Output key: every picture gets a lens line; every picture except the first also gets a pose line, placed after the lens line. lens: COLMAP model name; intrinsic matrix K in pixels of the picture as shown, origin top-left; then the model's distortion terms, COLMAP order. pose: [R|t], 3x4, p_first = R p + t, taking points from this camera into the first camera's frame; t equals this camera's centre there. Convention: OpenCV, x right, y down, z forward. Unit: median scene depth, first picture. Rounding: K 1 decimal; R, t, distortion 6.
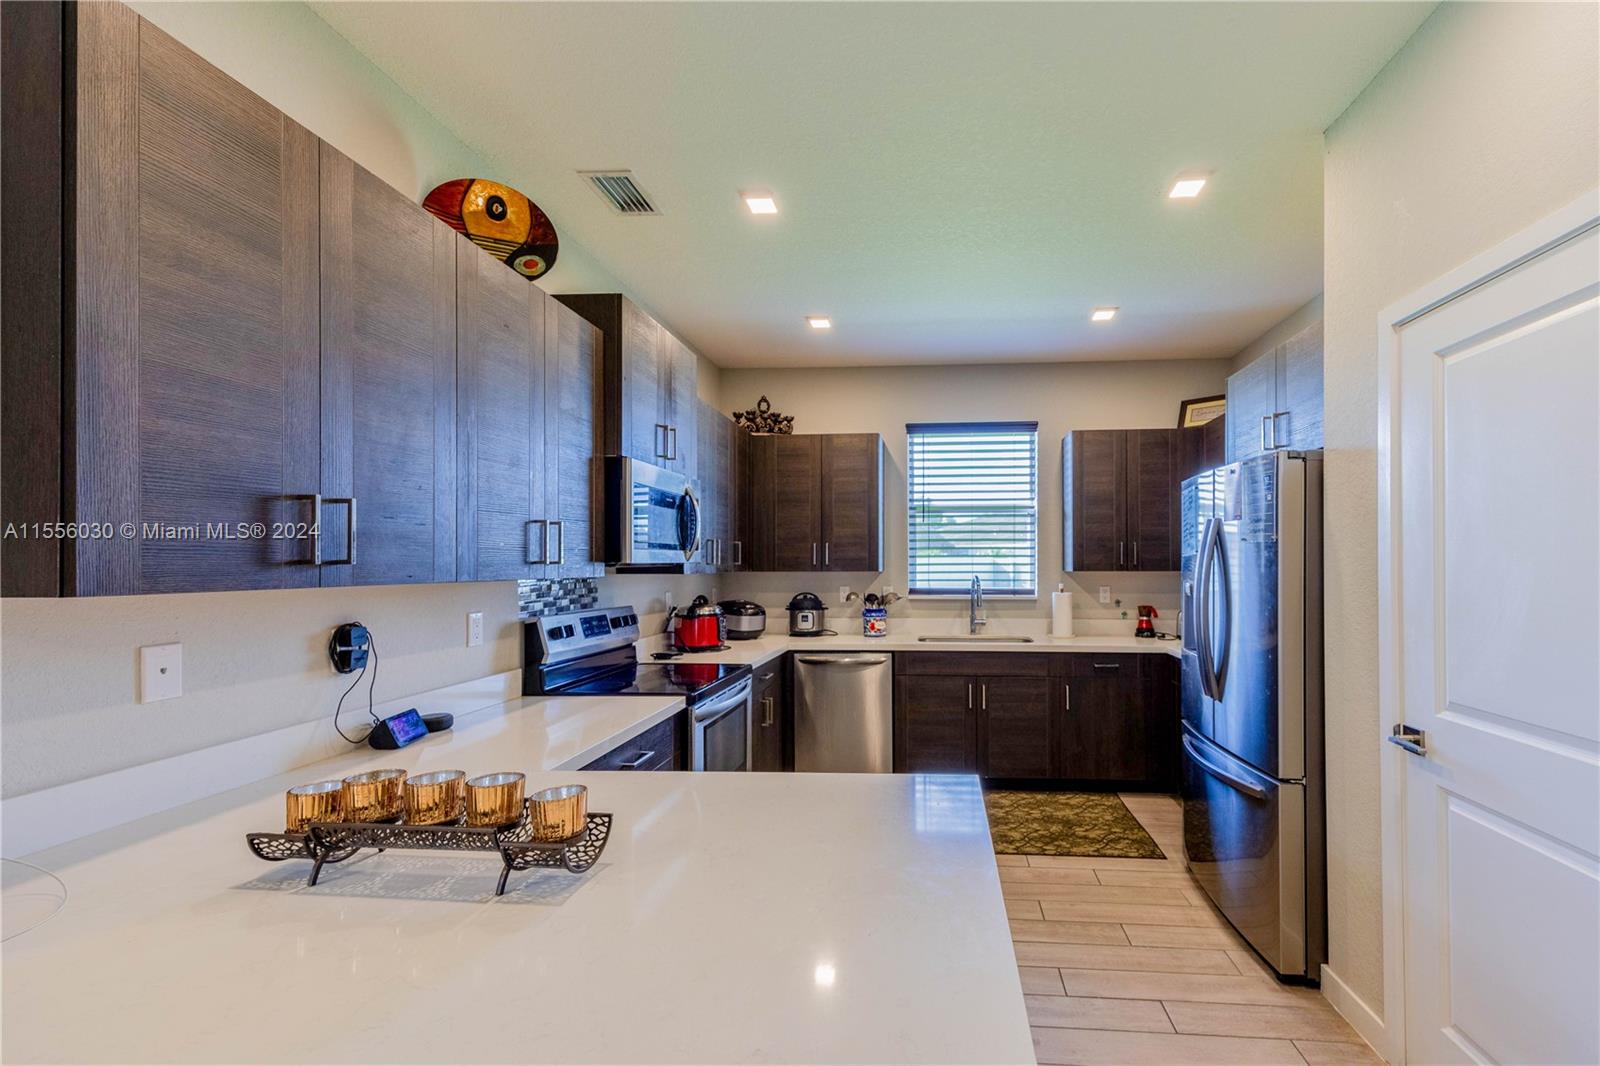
lens RADIAL K [[766.4, 0, 800.6], [0, 766.4, 547.7], [0, 0, 1]] dist [0.026374, 0.000270]
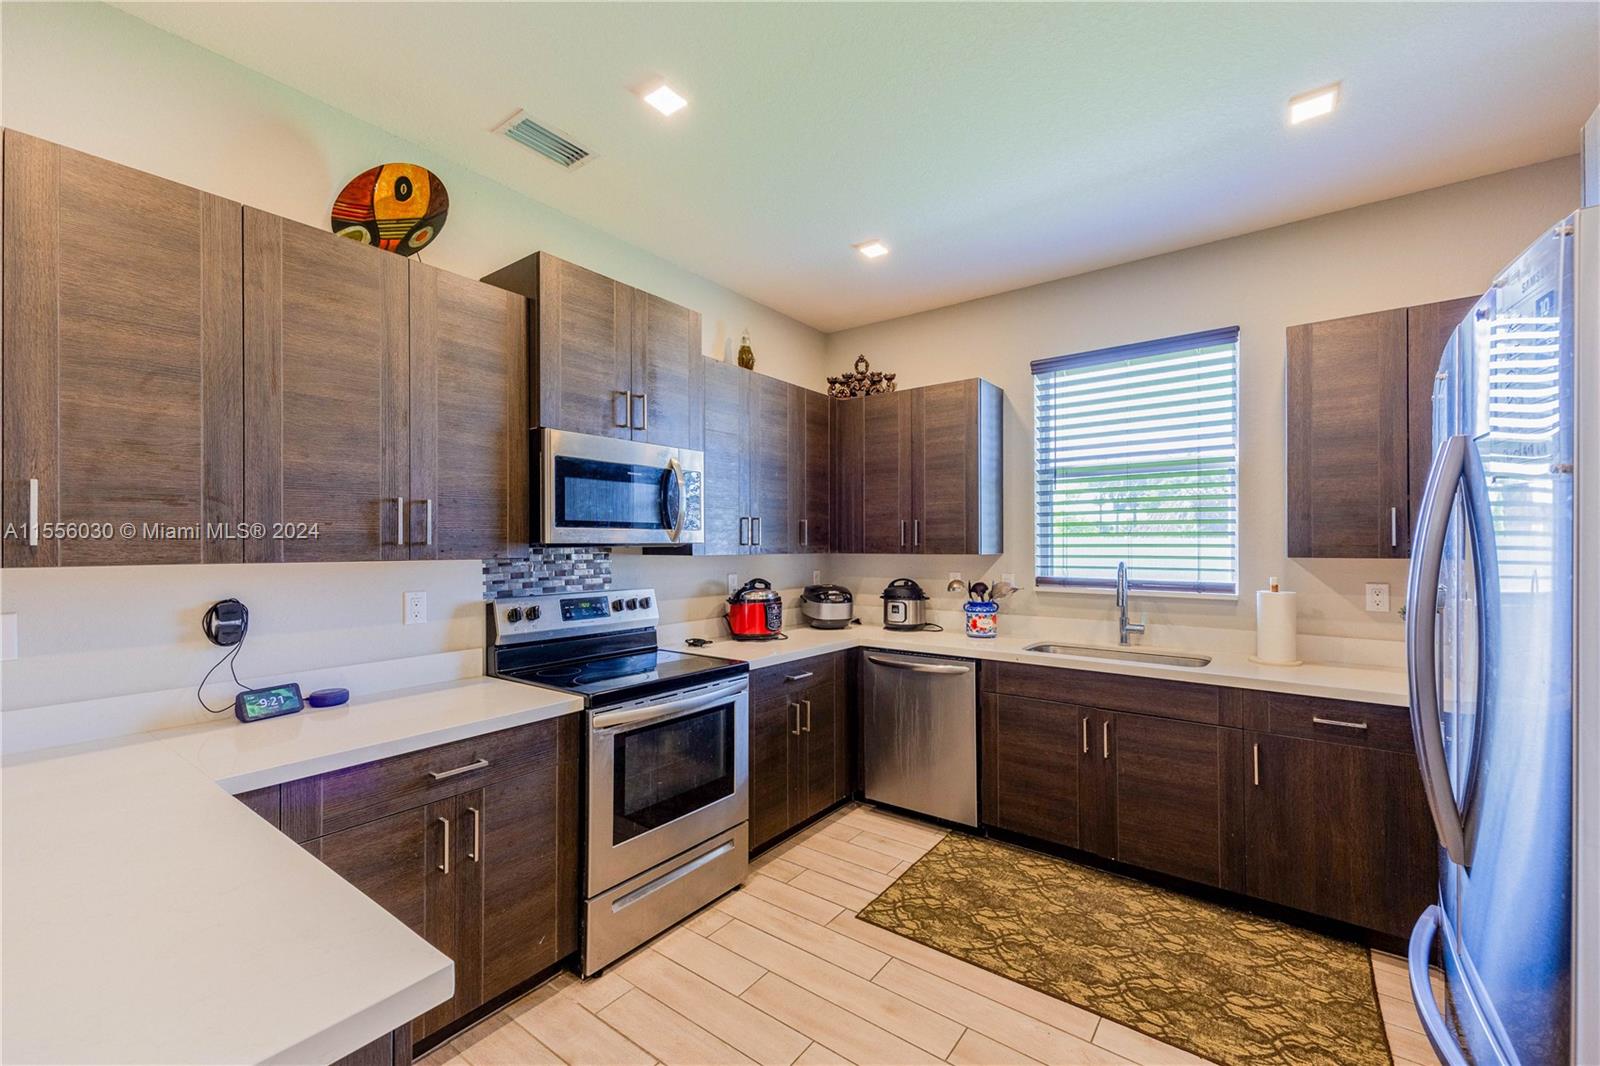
lens RADIAL K [[637.9, 0, 797.5], [0, 637.9, 535.3], [0, 0, 1]] dist [0.016978, -0.000301]
pose [[0.840620, -0.006805, -0.541582, 0.297753], [0.010391, 0.999940, 0.003565, 0.007000], [0.541526, -0.008624, 0.840640, 0.350937]]
